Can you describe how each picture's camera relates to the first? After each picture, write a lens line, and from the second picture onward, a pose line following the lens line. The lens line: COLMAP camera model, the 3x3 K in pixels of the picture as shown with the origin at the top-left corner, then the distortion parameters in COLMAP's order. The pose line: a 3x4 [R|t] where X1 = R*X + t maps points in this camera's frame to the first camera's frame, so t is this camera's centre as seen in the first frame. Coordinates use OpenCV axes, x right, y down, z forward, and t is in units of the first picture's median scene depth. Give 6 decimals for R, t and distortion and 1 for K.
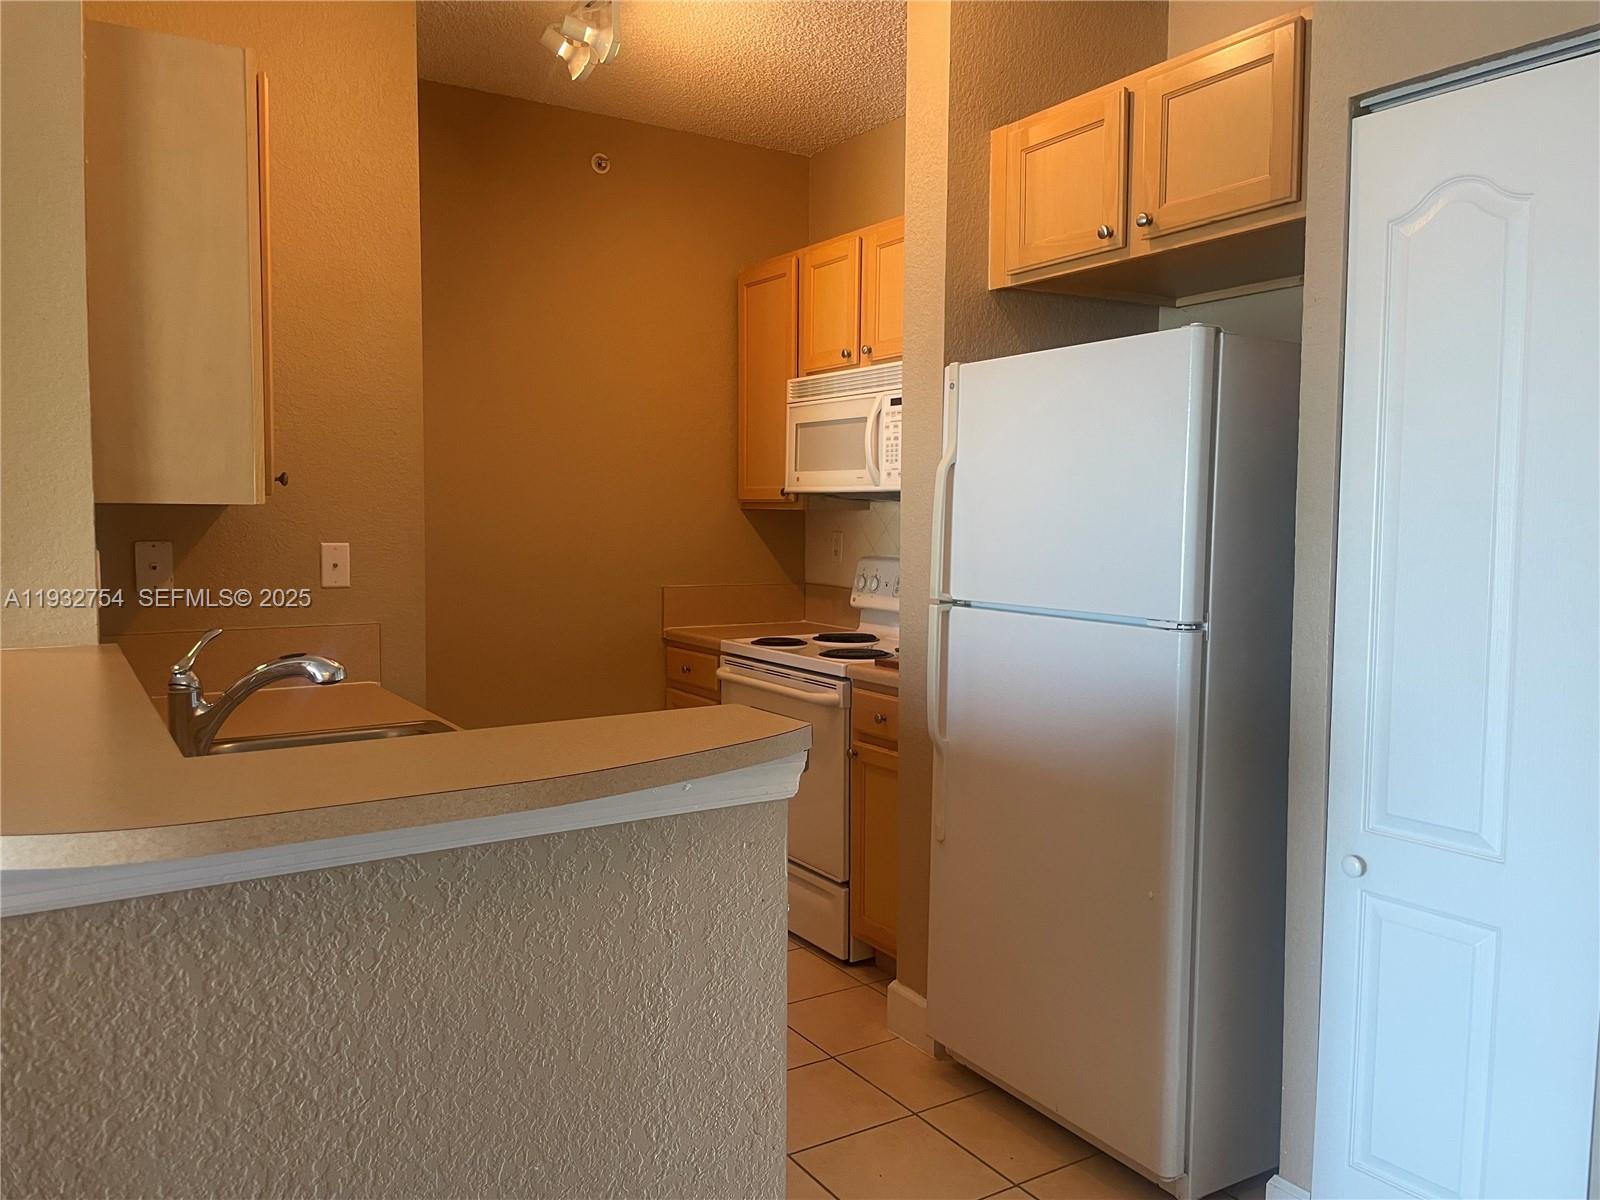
lens RADIAL K [[1207.7, 0, 802.5], [0, 1207.7, 596.5], [0, 0, 1]] dist [0.036519, 0.000511]
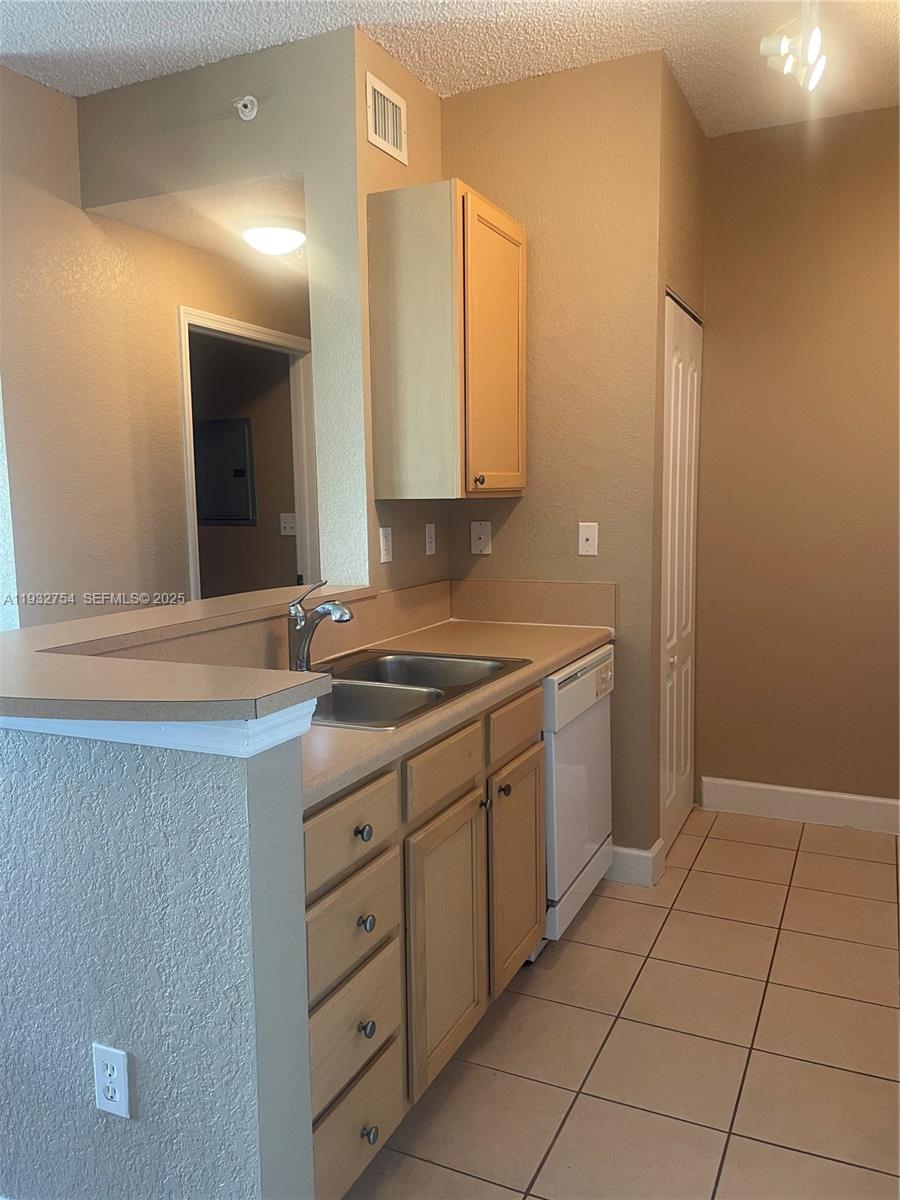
lens RADIAL K [[905.8, 0, 452.4], [0, 905.8, 601.8], [0, 0, 1]] dist [0.036519, 0.000511]
pose [[0.541772, 0.087426, -0.835967, 0.816584], [-0.041169, 0.996142, 0.077497, -0.060560], [0.839517, -0.007570, 0.543281, 0.687336]]
